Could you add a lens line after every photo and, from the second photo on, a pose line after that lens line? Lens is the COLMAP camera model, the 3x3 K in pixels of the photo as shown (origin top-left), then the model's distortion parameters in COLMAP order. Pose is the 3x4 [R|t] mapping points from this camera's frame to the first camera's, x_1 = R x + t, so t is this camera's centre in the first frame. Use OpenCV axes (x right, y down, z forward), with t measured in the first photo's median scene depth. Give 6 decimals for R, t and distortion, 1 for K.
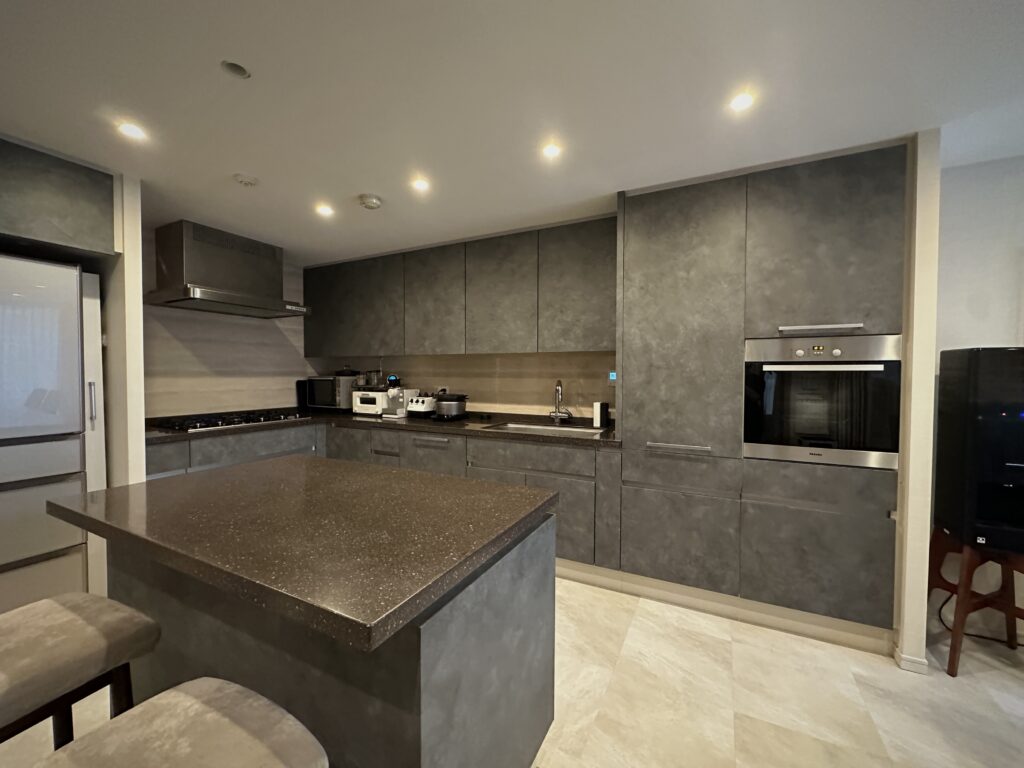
lens RADIAL K [[408.3, 0, 511.0], [0, 408.3, 384.1], [0, 0, 1]] dist [0.001362, -0.000036]
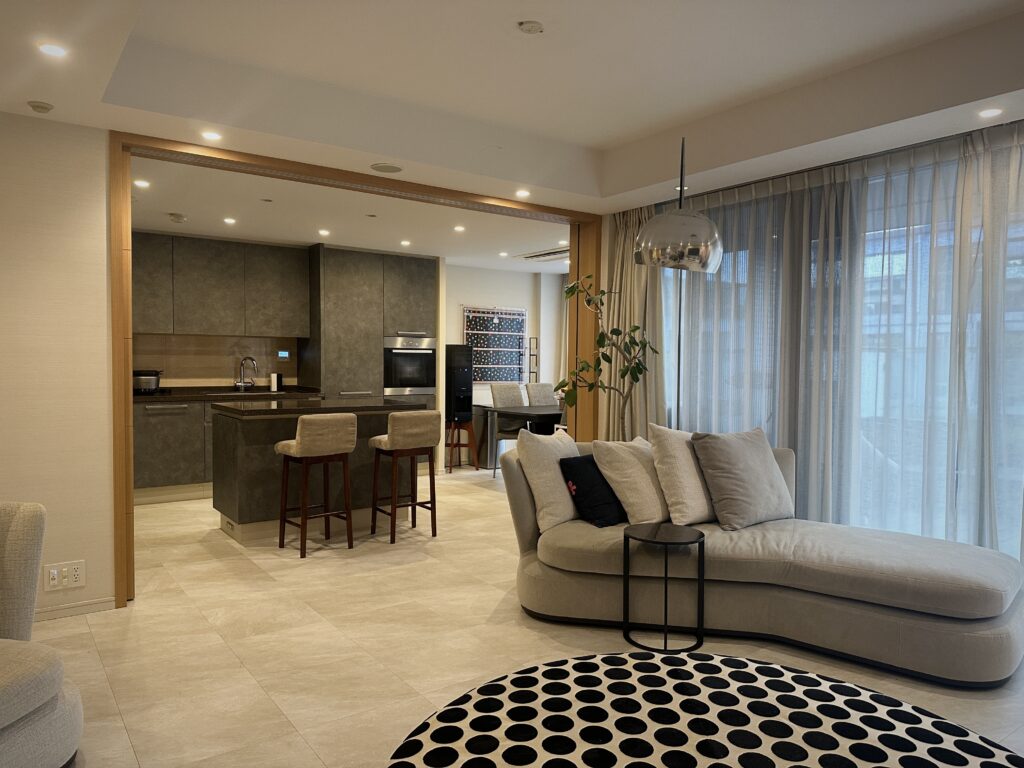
lens RADIAL K [[710.2, 0, 512.4], [0, 710.2, 383.2], [0, 0, 1]] dist [0.029206, -0.012242]
pose [[0.470727, -0.027510, 0.881850, -1.993397], [0.013388, 0.999621, 0.024037, 0.039882], [-0.882178, 0.000491, 0.470917, -1.078987]]
